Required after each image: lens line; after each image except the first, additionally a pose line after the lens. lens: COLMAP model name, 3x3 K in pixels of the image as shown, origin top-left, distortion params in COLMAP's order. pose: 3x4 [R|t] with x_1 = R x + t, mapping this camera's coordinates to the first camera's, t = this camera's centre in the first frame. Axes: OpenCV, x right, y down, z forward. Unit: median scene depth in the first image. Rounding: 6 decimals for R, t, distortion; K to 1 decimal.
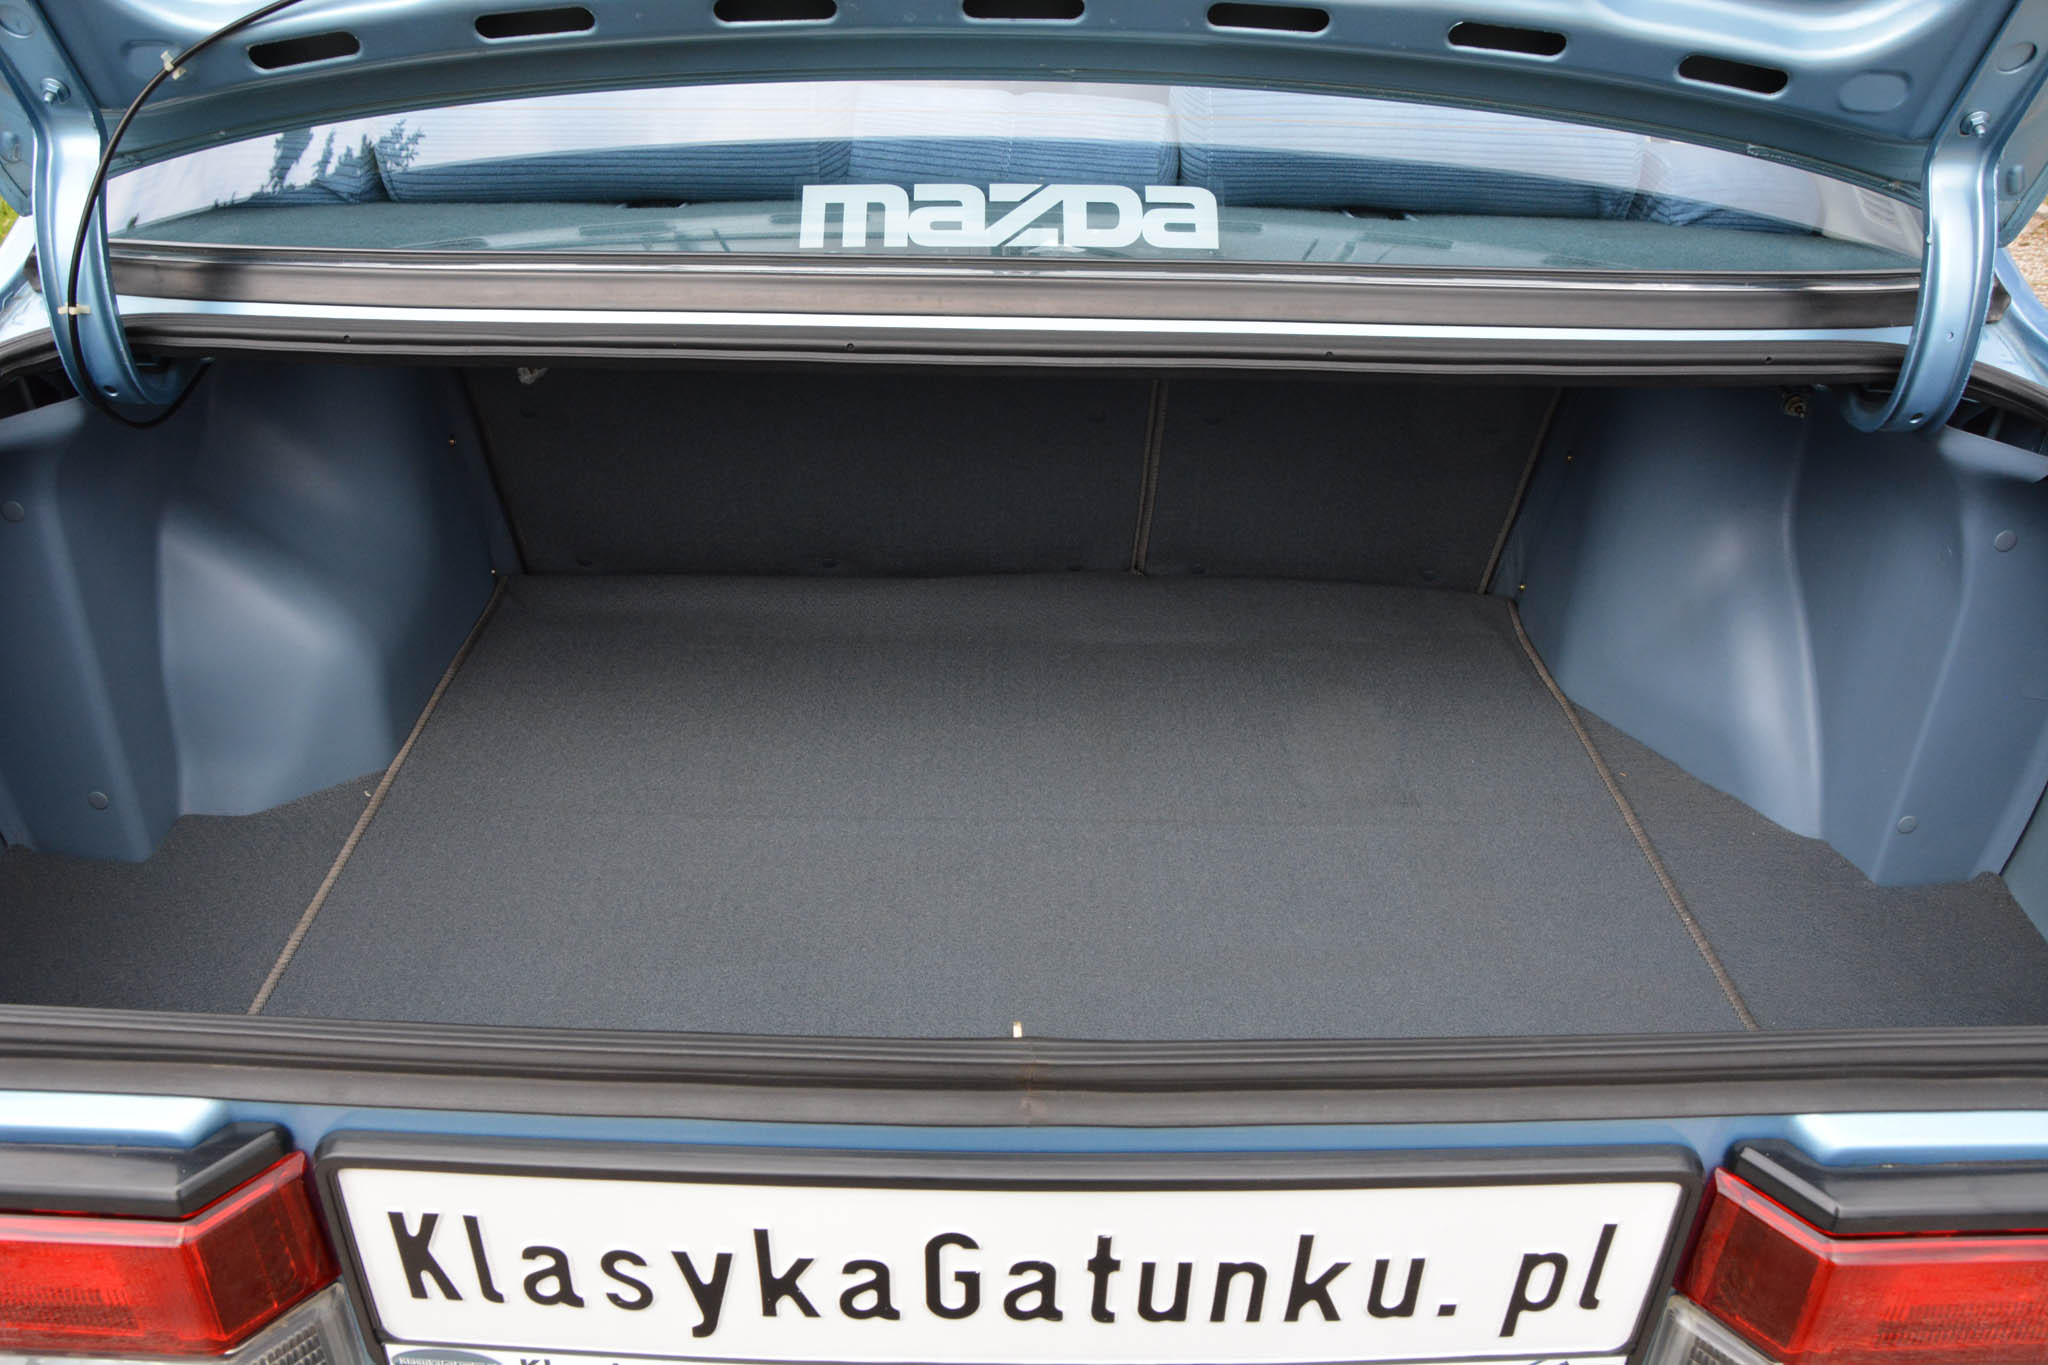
lens RADIAL K [[1590.3, 0, 1011.9], [0, 1590.3, 674.2], [0, 0, 1]] dist [-0.138143, 0.087476]
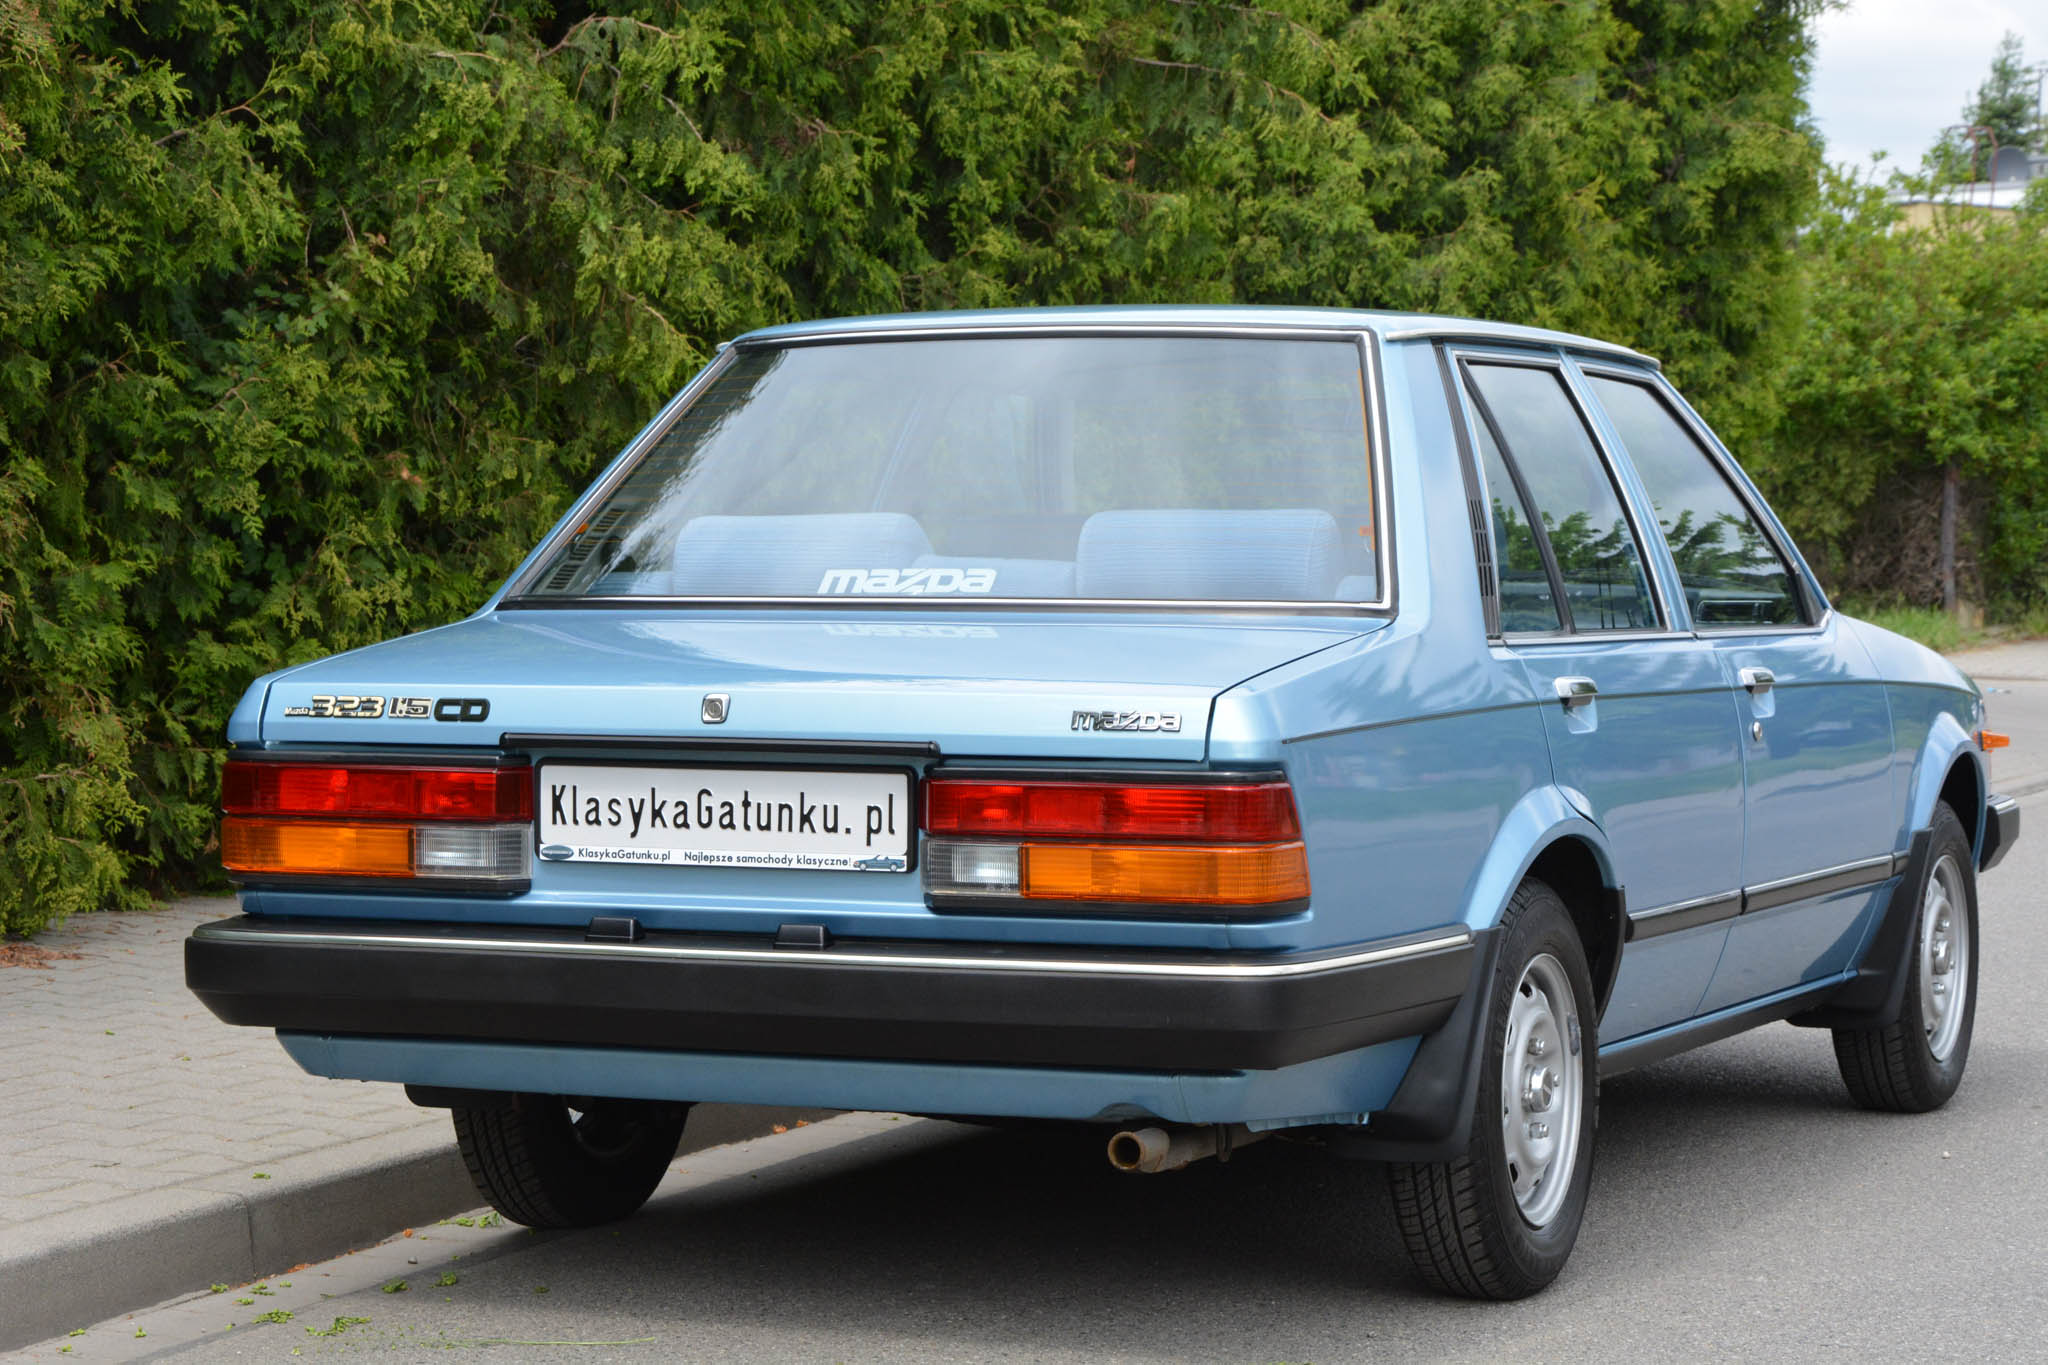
lens RADIAL K [[4692.3, 0, 1023.3], [0, 4692.3, 687.4], [0, 0, 1]] dist [1.230480, 0.000000]
pose [[0.914589, -0.000763, -0.404384, 4.496509], [-0.181571, 0.892753, -0.412340, 4.050962], [0.361330, 0.450546, 0.816363, -6.828471]]
